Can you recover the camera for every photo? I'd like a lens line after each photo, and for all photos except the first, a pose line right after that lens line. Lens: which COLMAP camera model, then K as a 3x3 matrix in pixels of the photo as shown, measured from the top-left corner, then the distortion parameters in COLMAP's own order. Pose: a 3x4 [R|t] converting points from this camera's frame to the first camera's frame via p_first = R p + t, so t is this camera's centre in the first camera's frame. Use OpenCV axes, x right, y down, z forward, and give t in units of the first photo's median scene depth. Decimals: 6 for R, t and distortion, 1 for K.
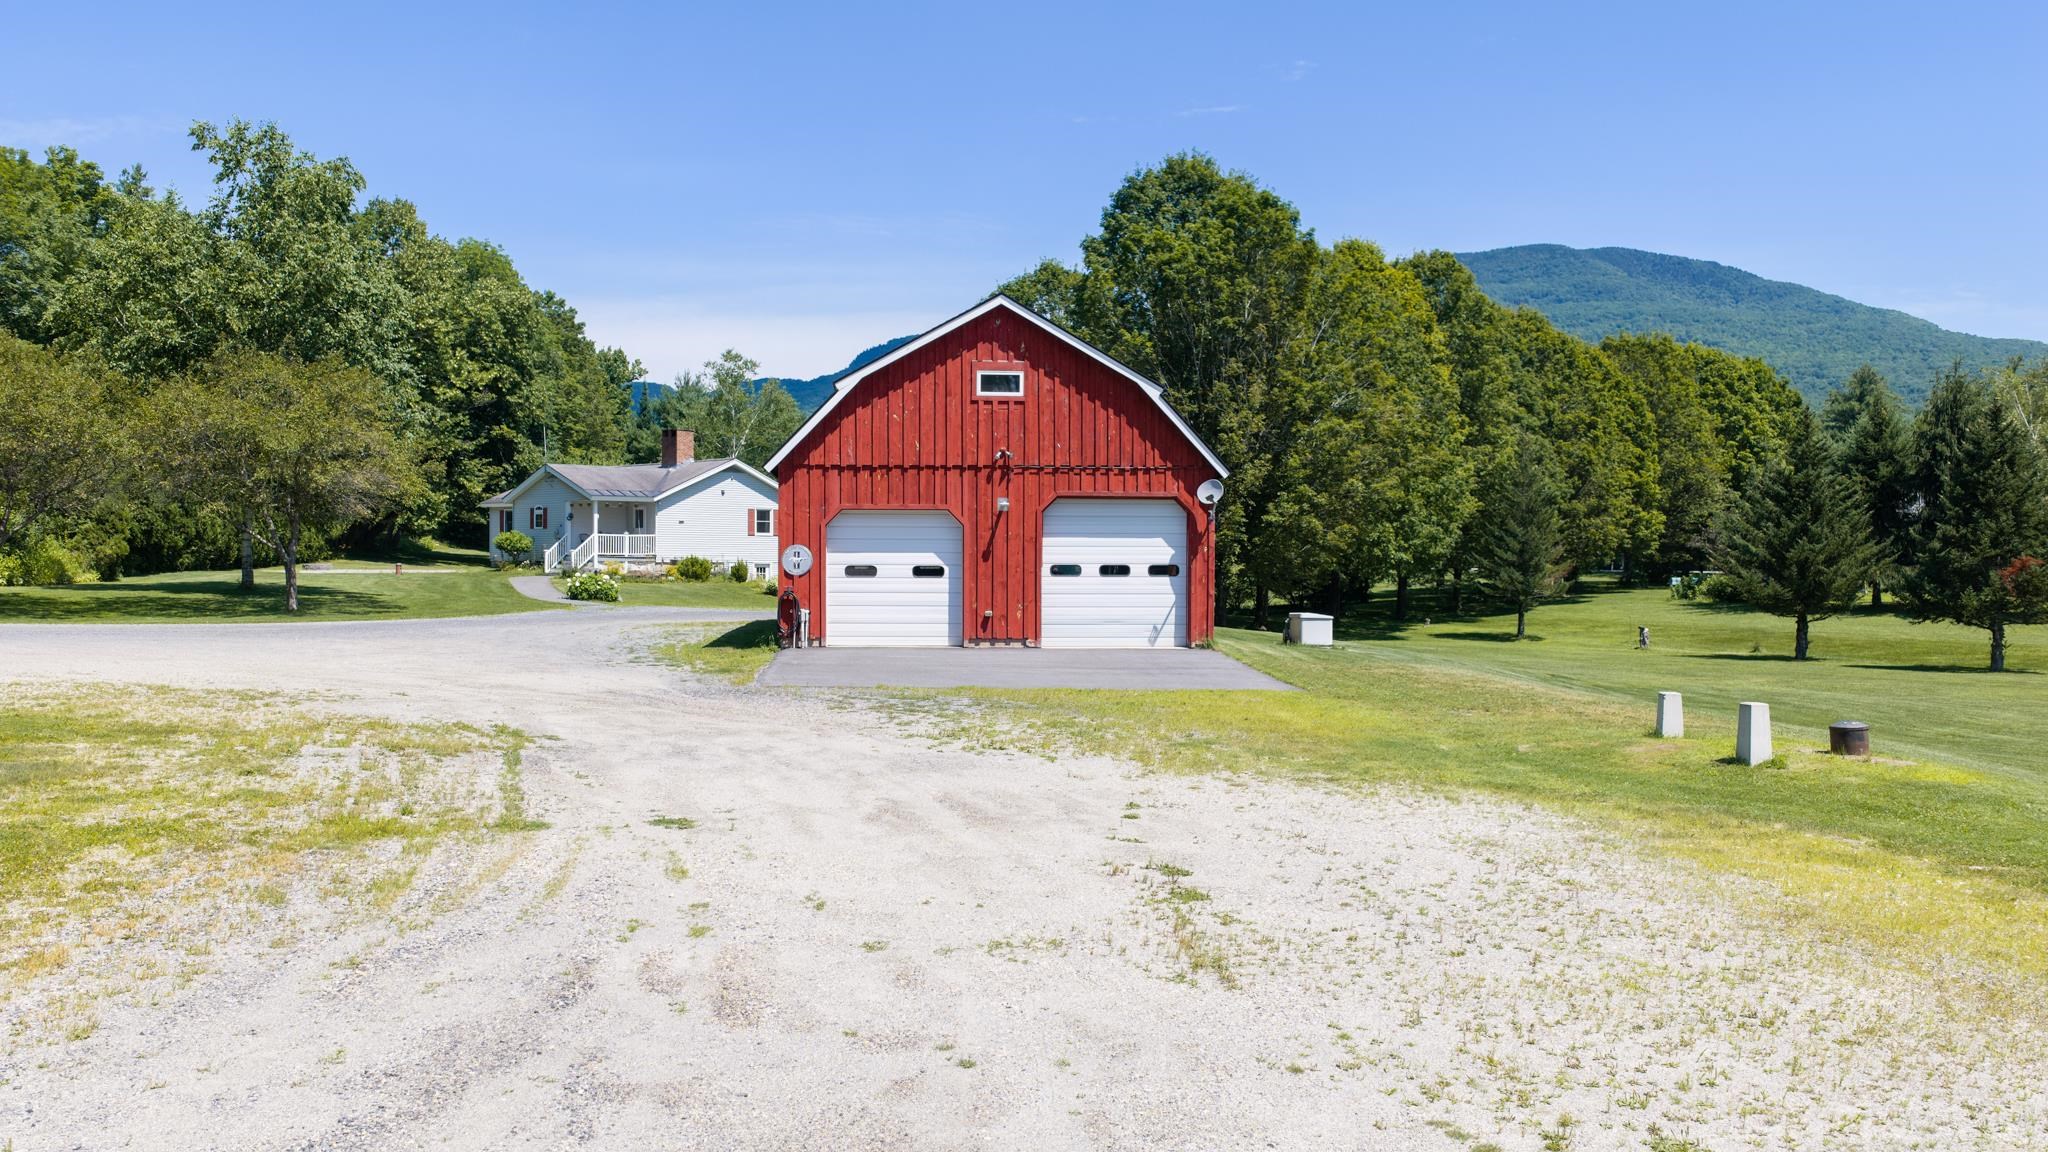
lens RADIAL K [[1717.9, 0, 1028.8], [0, 1717.9, 575.4], [0, 0, 1]] dist [-0.001716, -0.002850]
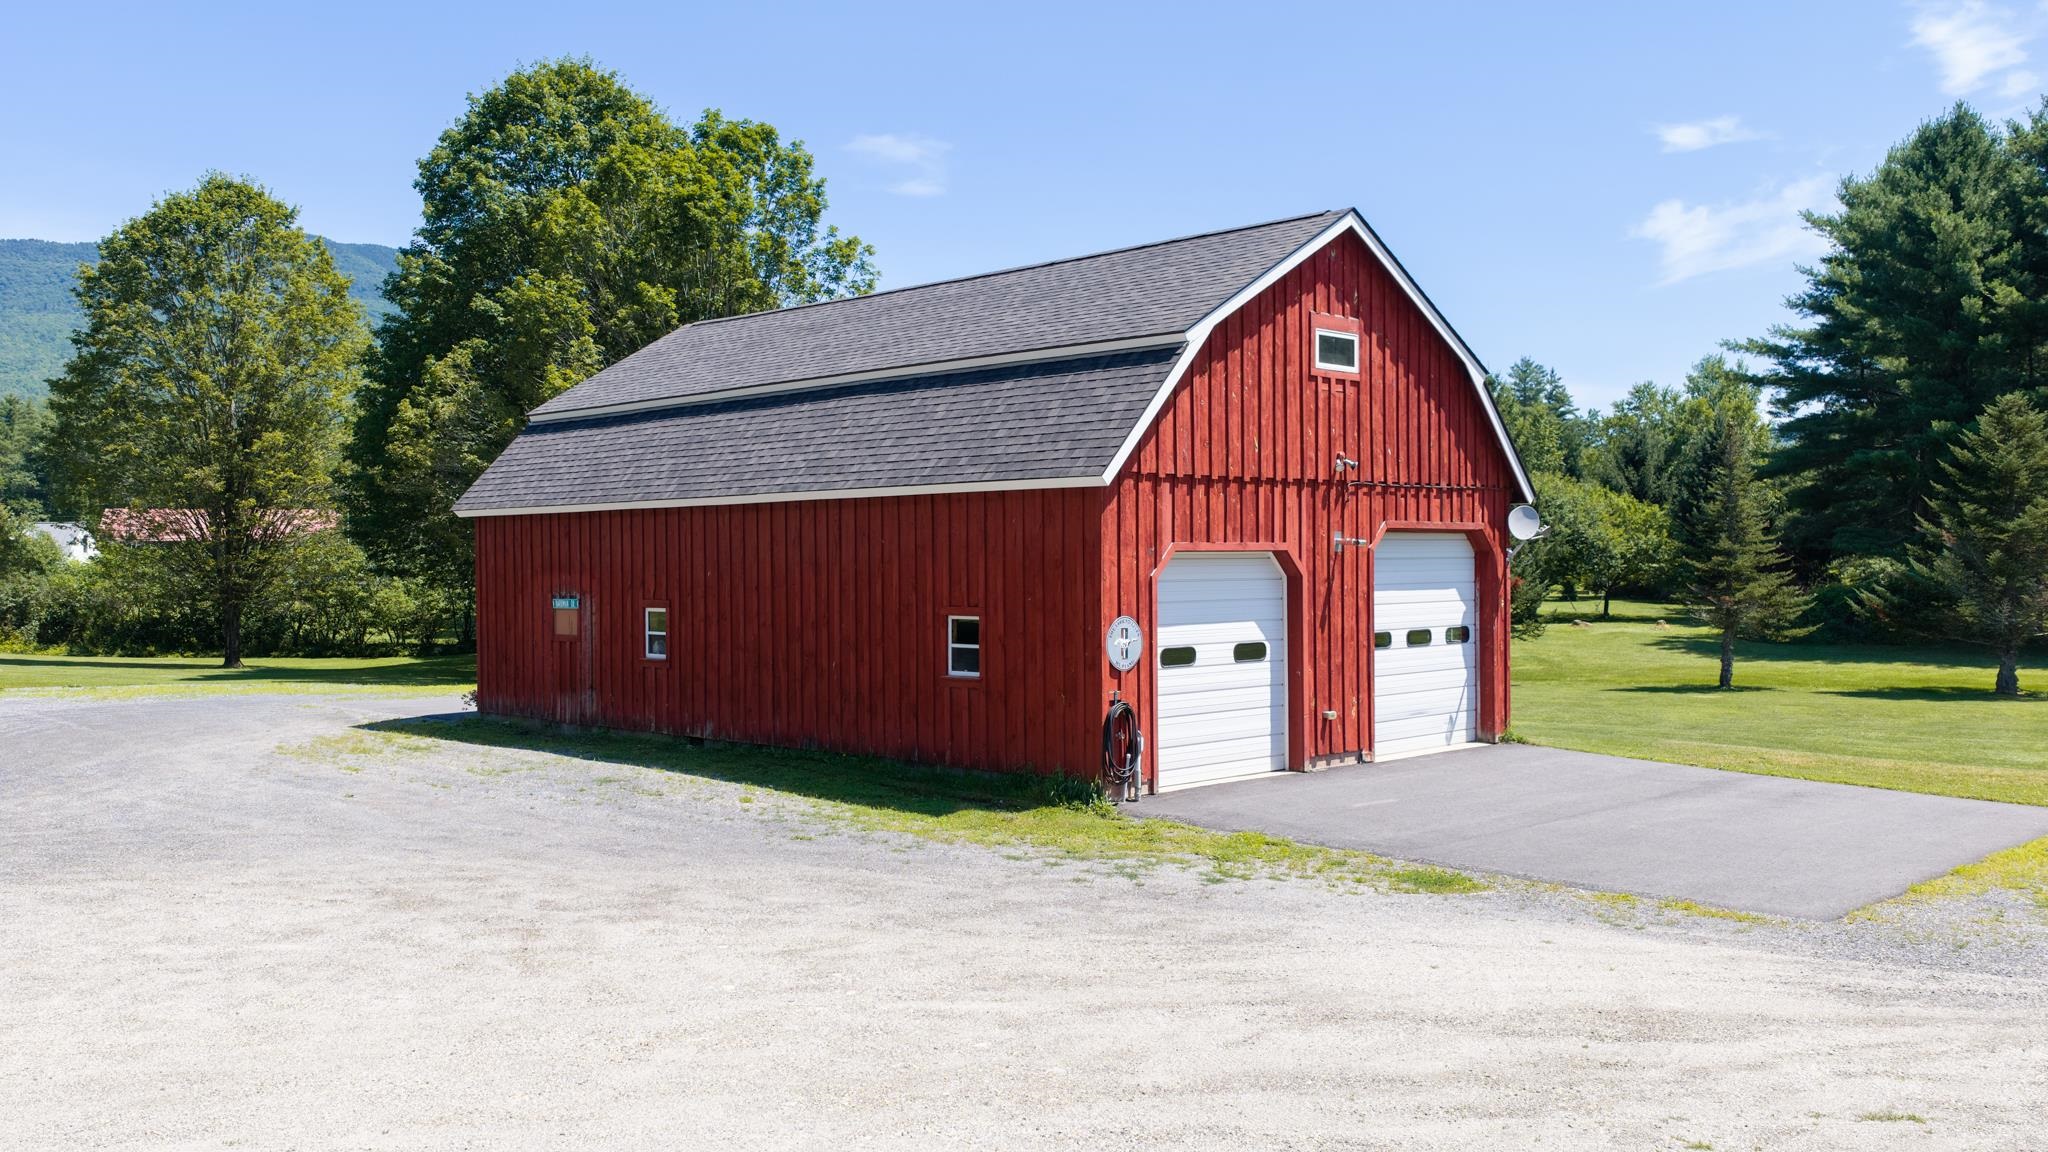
lens RADIAL K [[1717.9, 0, 1023.6], [0, 1717.9, 577.3], [0, 0, 1]] dist [-0.001716, -0.002850]
pose [[0.767128, -0.015219, 0.641313, -0.511332], [0.015272, 0.999868, 0.005459, -0.033417], [-0.641312, 0.005606, 0.767260, 0.586080]]
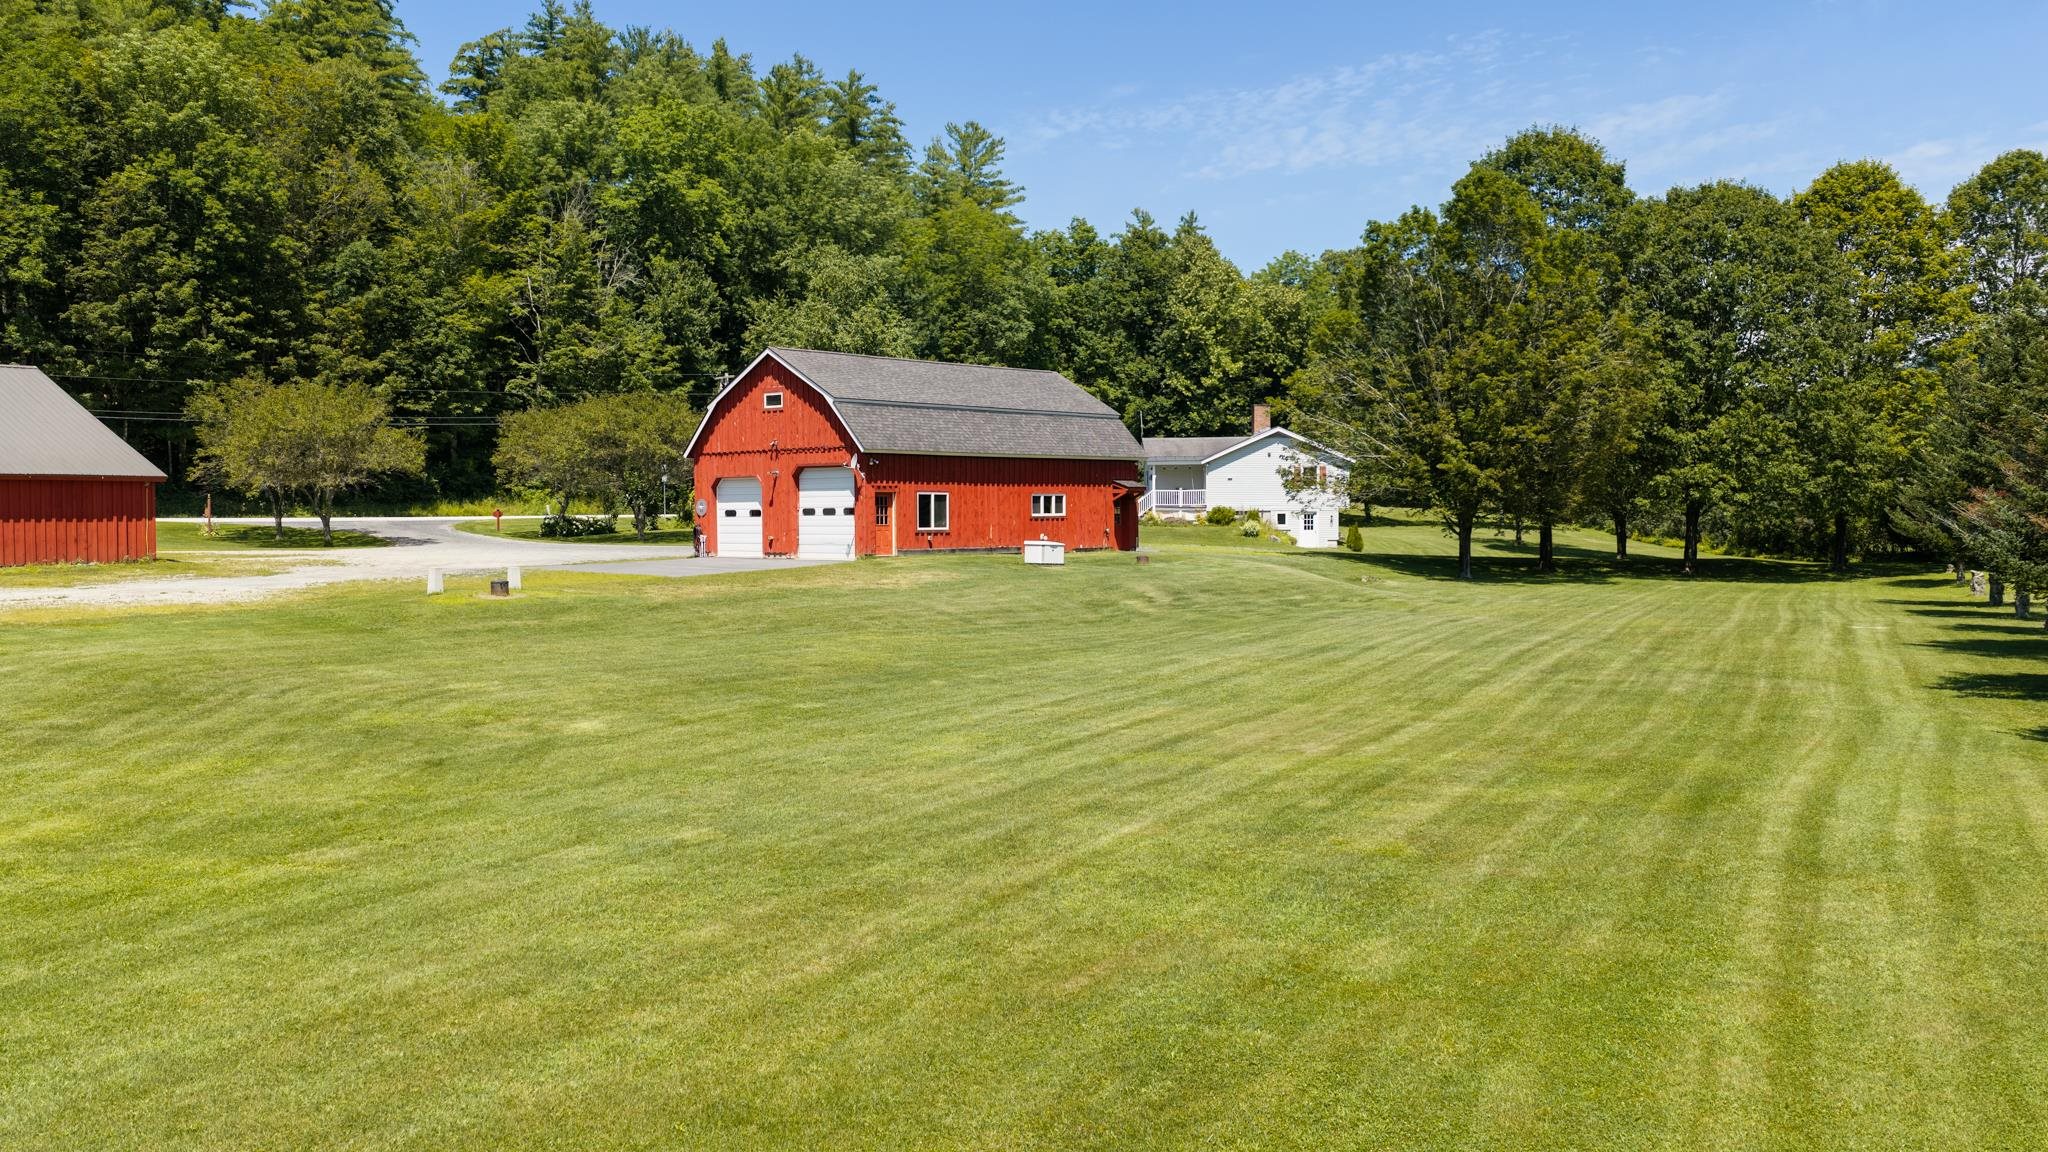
lens RADIAL K [[1717.9, 0, 1020.2], [0, 1717.9, 572.2], [0, 0, 1]] dist [-0.001716, -0.002850]
pose [[0.682896, 0.016801, -0.730322, 1.364364], [0.000952, 0.999714, 0.023888, 0.015744], [0.730515, -0.017008, 0.682685, 0.031517]]
